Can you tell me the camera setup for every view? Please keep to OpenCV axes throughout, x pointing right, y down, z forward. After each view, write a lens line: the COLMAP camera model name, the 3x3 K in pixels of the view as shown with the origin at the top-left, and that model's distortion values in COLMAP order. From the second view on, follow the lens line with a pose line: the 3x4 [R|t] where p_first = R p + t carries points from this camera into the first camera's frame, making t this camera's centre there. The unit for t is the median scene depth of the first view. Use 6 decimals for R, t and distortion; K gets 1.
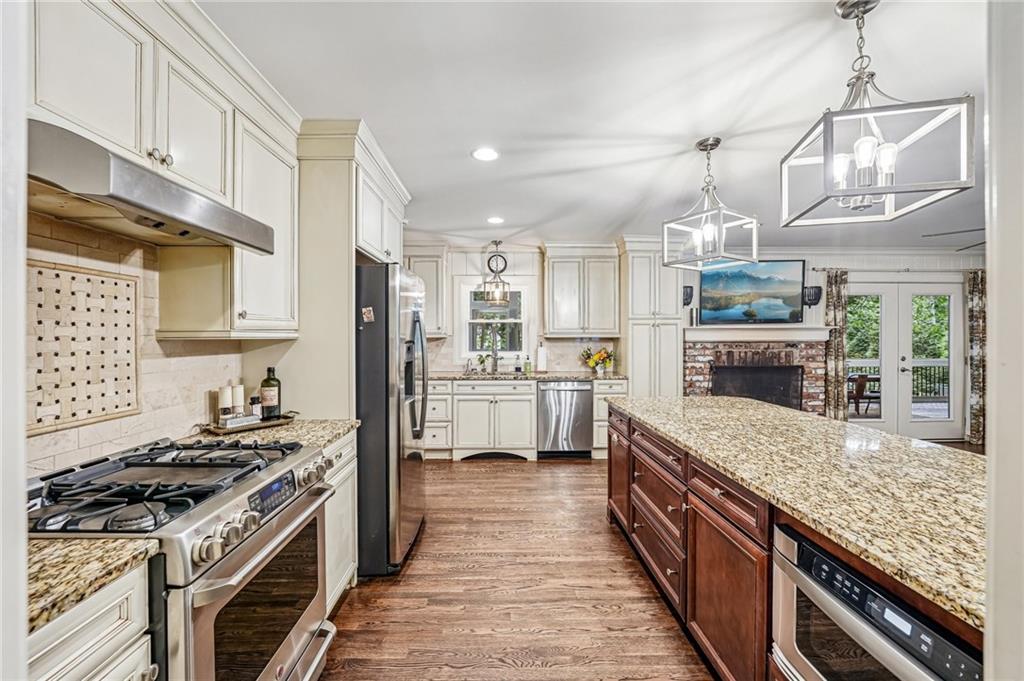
lens RADIAL K [[410.1, 0, 509.8], [0, 410.1, 341.5], [0, 0, 1]] dist [-0.018872, 0.000702]
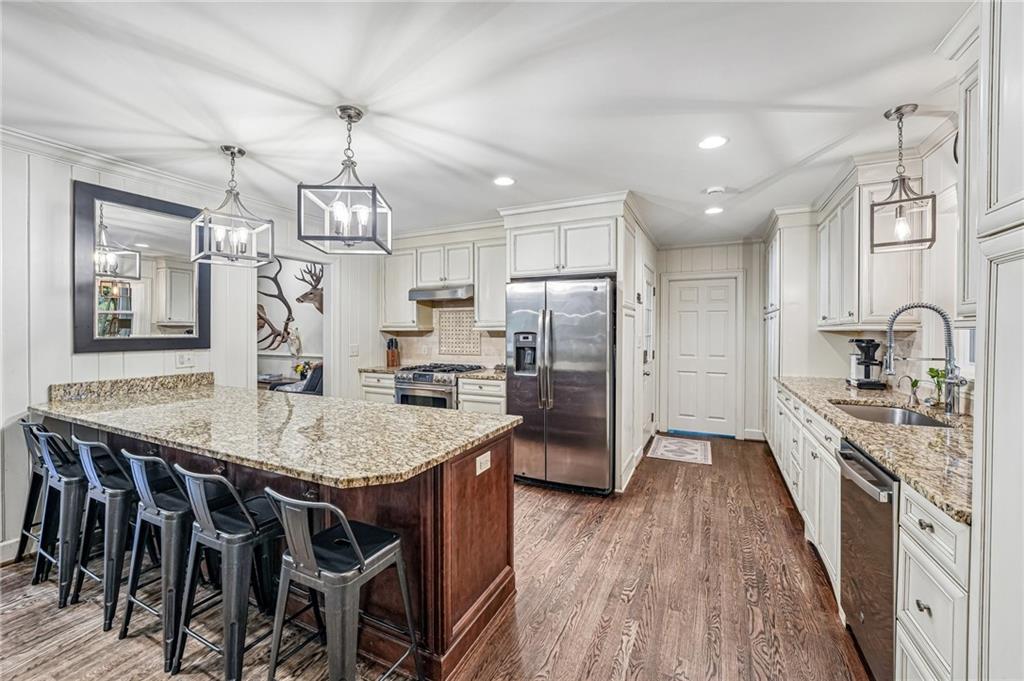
lens RADIAL K [[410.1, 0, 520.3], [0, 410.1, 332.6], [0, 0, 1]] dist [-0.018872, 0.000702]
pose [[-0.438558, 0.002478, -0.898700, 0.530716], [-0.010375, 0.999916, 0.007819, -0.005720], [0.898643, 0.012753, -0.438495, 0.817099]]
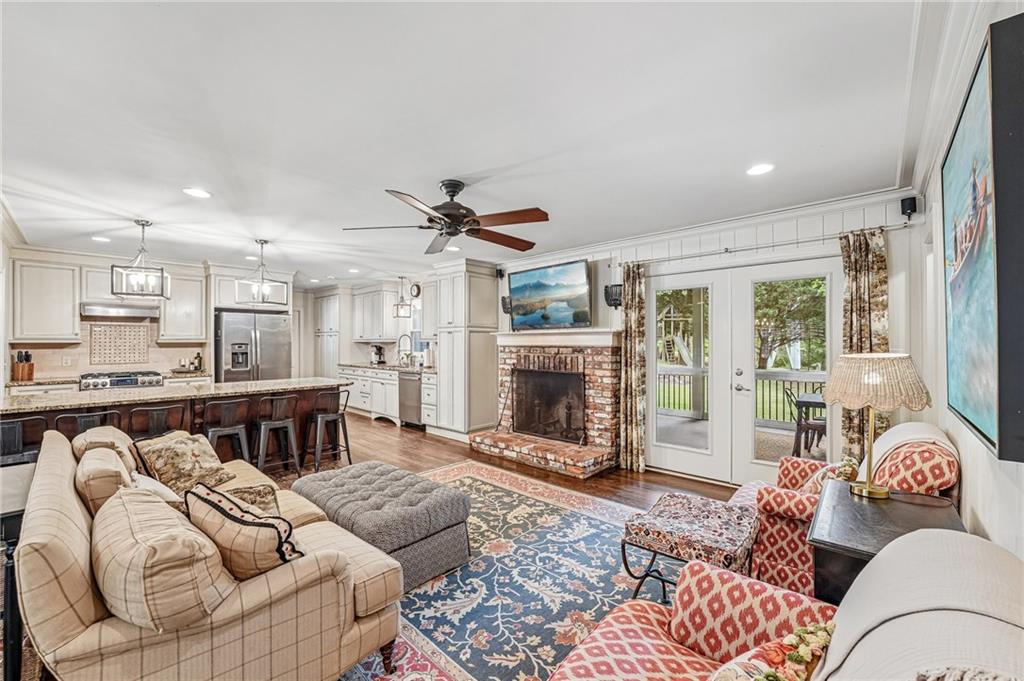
lens RADIAL K [[410.1, 0, 499.3], [0, 410.1, 336.6], [0, 0, 1]] dist [-0.018872, 0.000702]
pose [[0.712836, -0.007063, -0.701296, 1.241614], [-0.006721, 0.999835, -0.016902, -0.006136], [0.701299, 0.016762, 0.712670, 0.194500]]
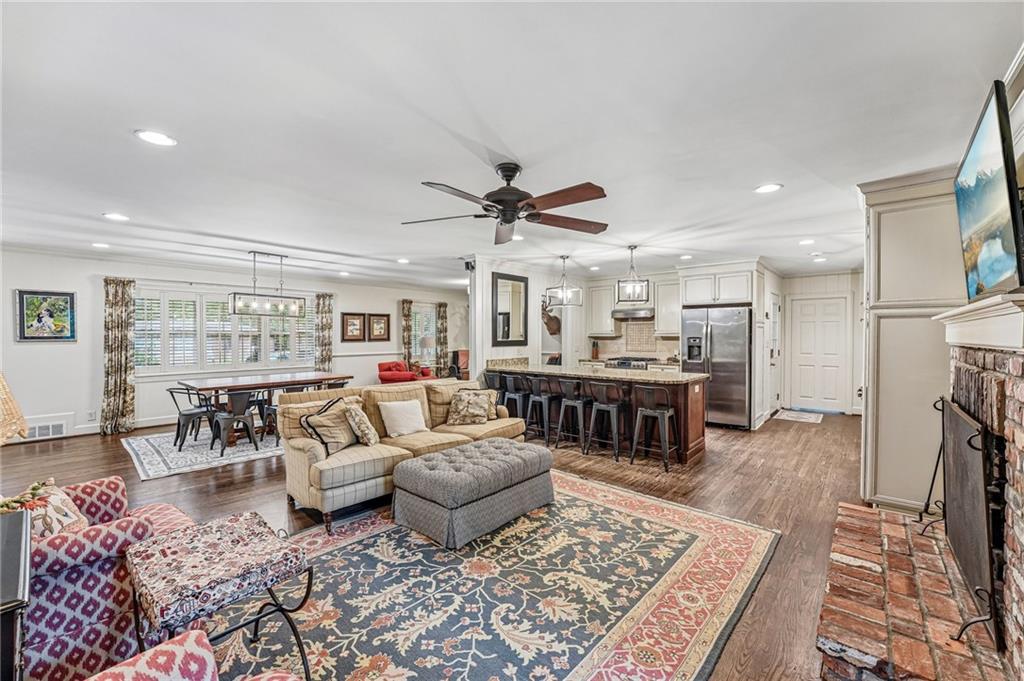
lens RADIAL K [[410.1, 0, 519.0], [0, 410.1, 339.8], [0, 0, 1]] dist [-0.018872, 0.000702]
pose [[-0.663974, 0.007153, -0.747721, 1.181490], [-0.007121, 0.999848, 0.015888, -0.009150], [0.747722, 0.015873, -0.663823, 0.941103]]
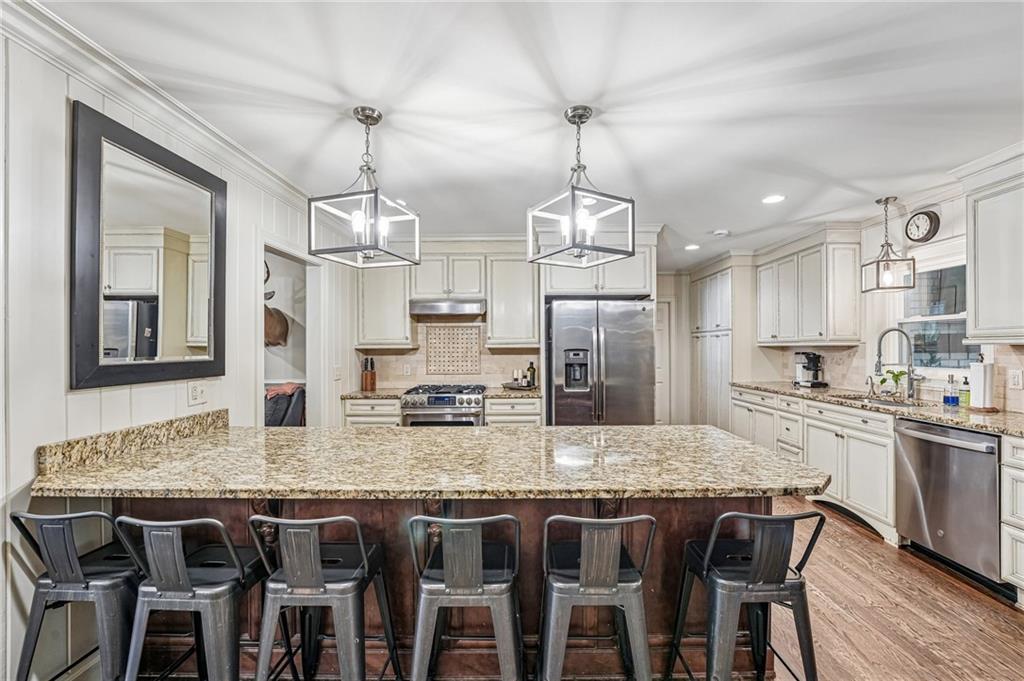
lens RADIAL K [[410.1, 0, 522.4], [0, 410.1, 347.8], [0, 0, 1]] dist [-0.018872, 0.000702]
pose [[-0.014439, 0.001122, -0.999895, 0.622215], [-0.004643, 0.999989, 0.001189, -0.003603], [0.999885, 0.004659, -0.014433, 0.421454]]
